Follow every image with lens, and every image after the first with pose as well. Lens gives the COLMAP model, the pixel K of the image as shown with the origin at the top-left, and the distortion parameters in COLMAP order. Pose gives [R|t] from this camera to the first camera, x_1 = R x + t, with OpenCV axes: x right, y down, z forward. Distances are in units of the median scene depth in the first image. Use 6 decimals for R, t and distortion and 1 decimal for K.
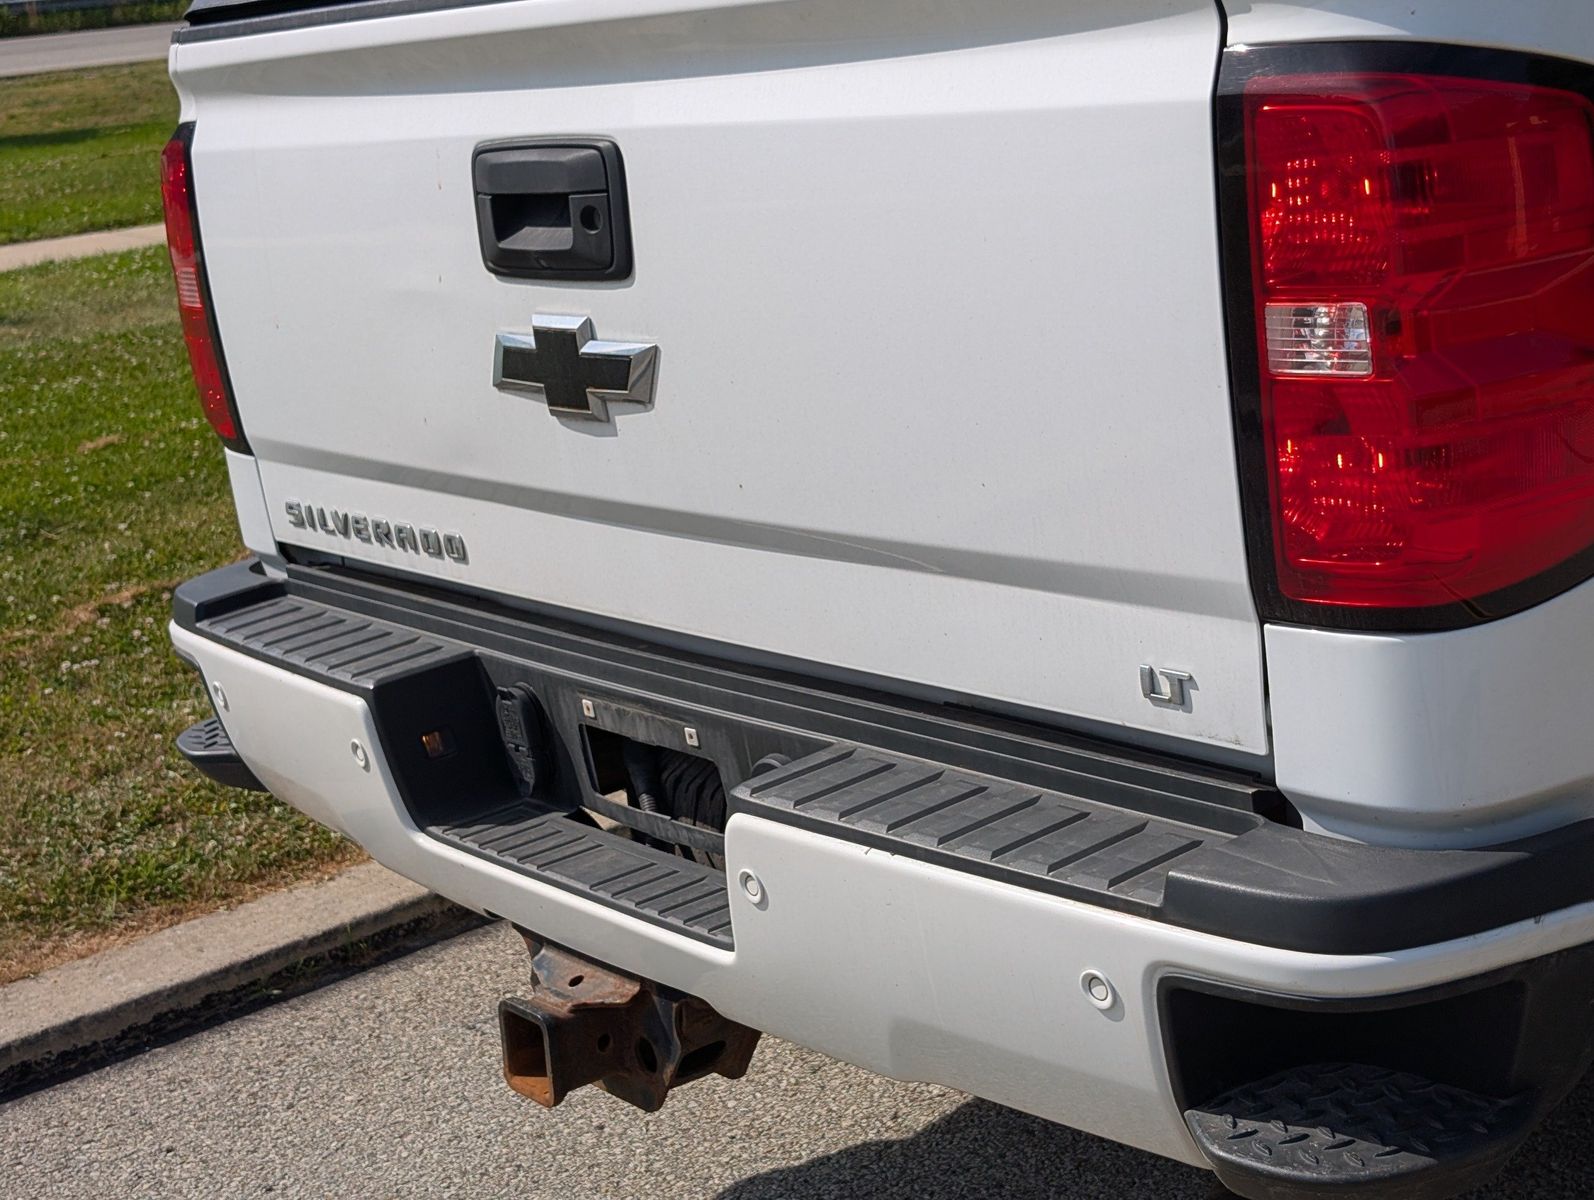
lens RADIAL K [[2508.2, 0, 821.8], [0, 2508.2, 590.1], [0, 0, 1]] dist [0.210254, -0.938673]
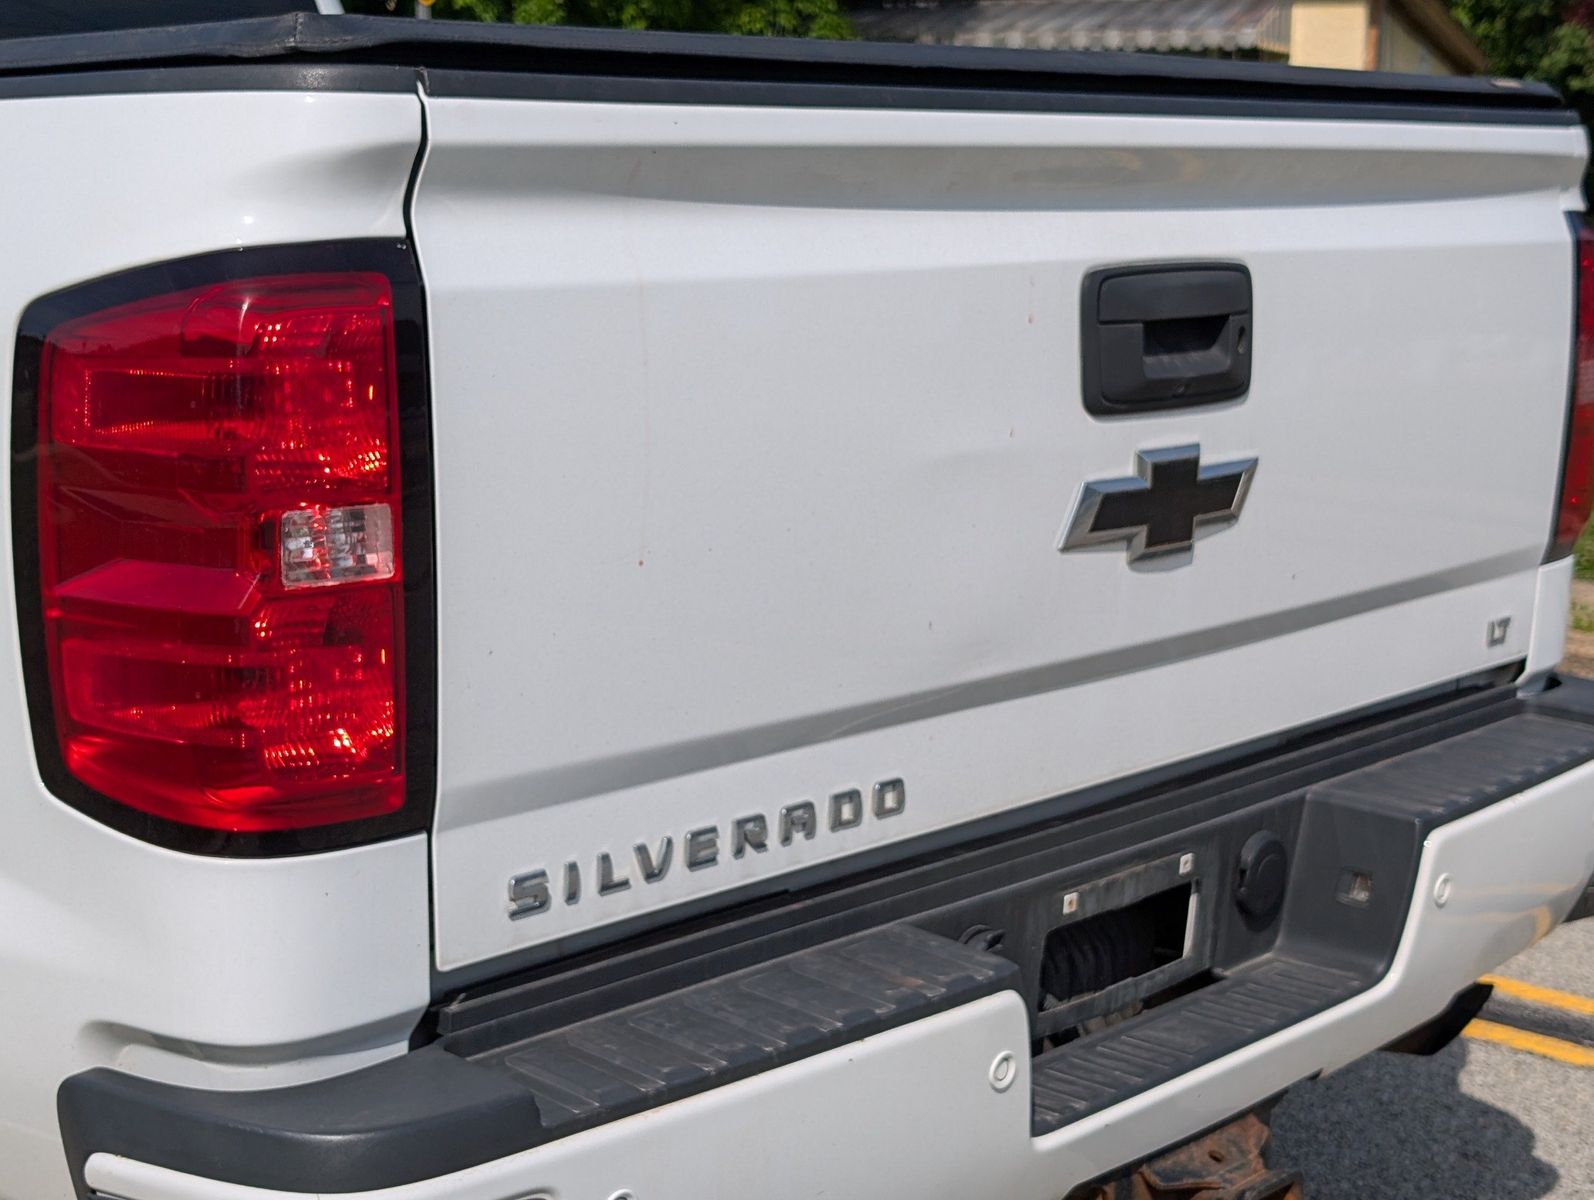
lens RADIAL K [[2480.5, 0, 789.9], [0, 2480.5, 620.3], [0, 0, 1]] dist [0.226998, -0.846417]
pose [[-0.150323, -0.063401, 0.986602, -0.995270], [0.240708, 0.965564, 0.098725, -0.169854], [-0.958886, 0.252323, -0.129885, 1.251167]]
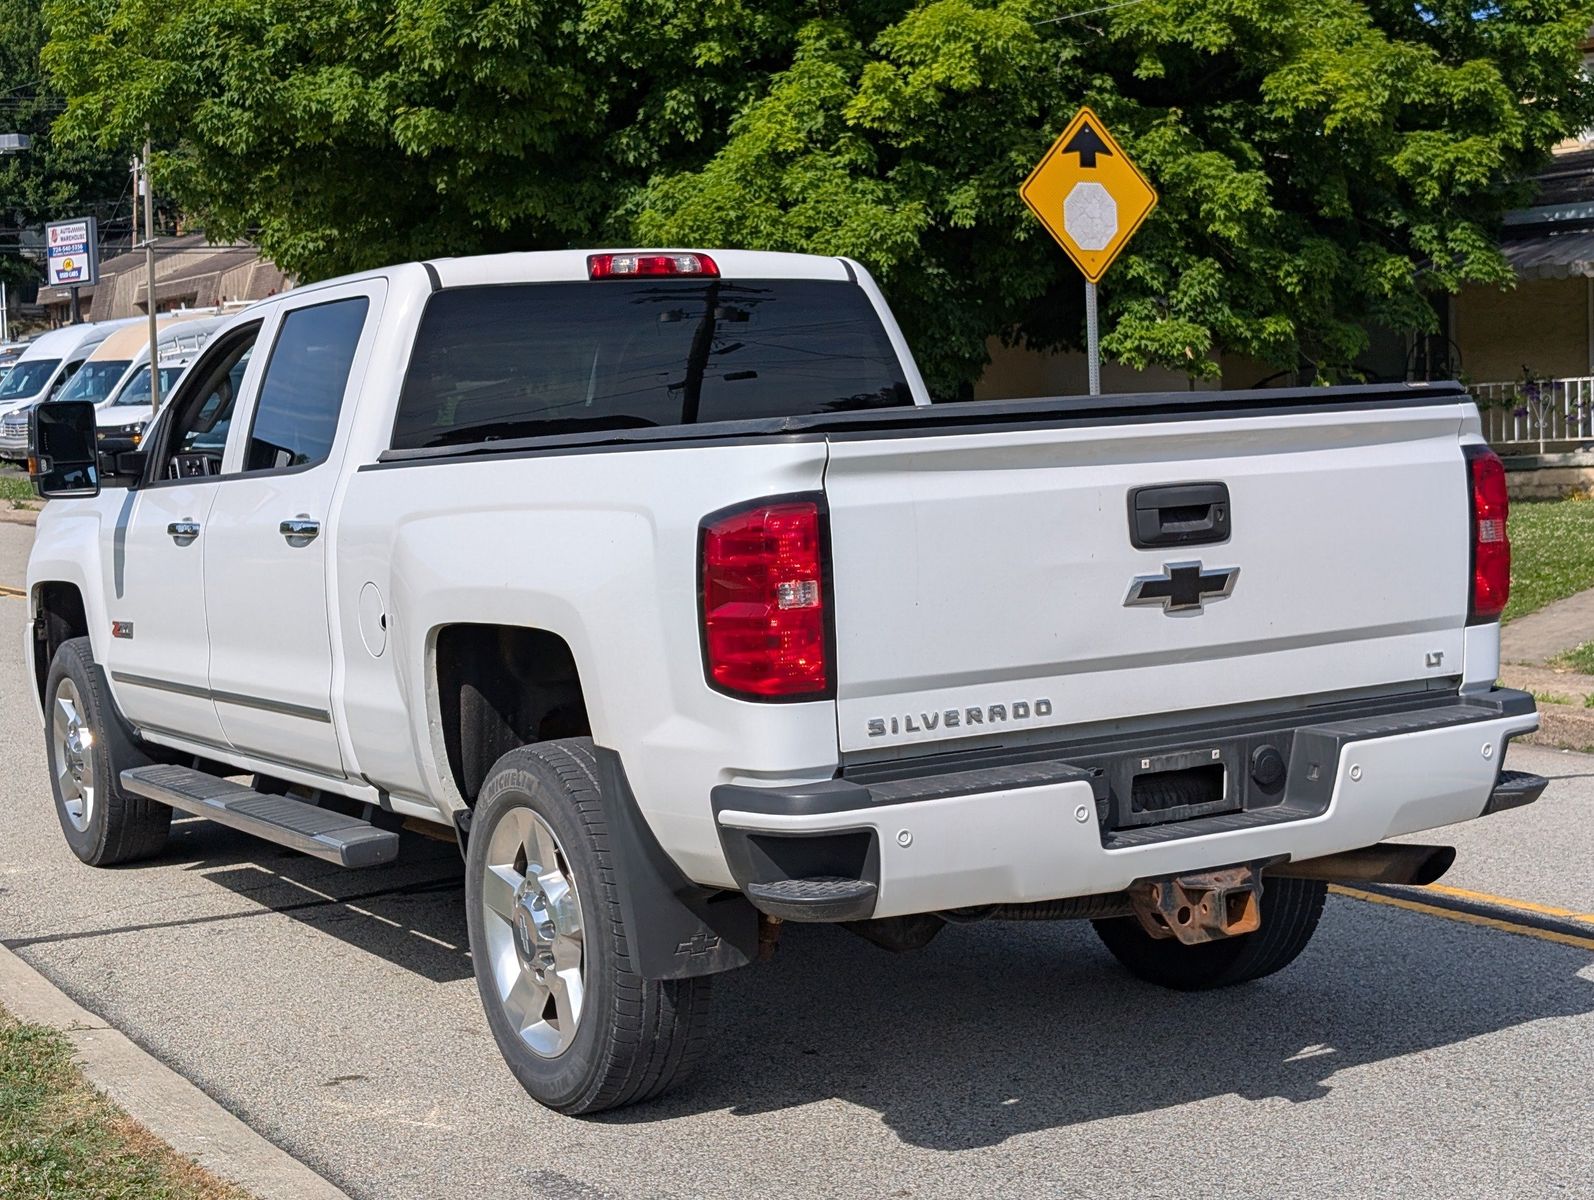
lens RADIAL K [[2497.5, 0, 752.2], [0, 2497.5, 645.1], [0, 0, 1]] dist [0.168244, -0.686156]
pose [[0.164418, 0.016093, 0.986260, -2.253064], [0.260274, 0.963723, -0.059115, -0.008607], [-0.951433, 0.266417, 0.154264, 1.018343]]
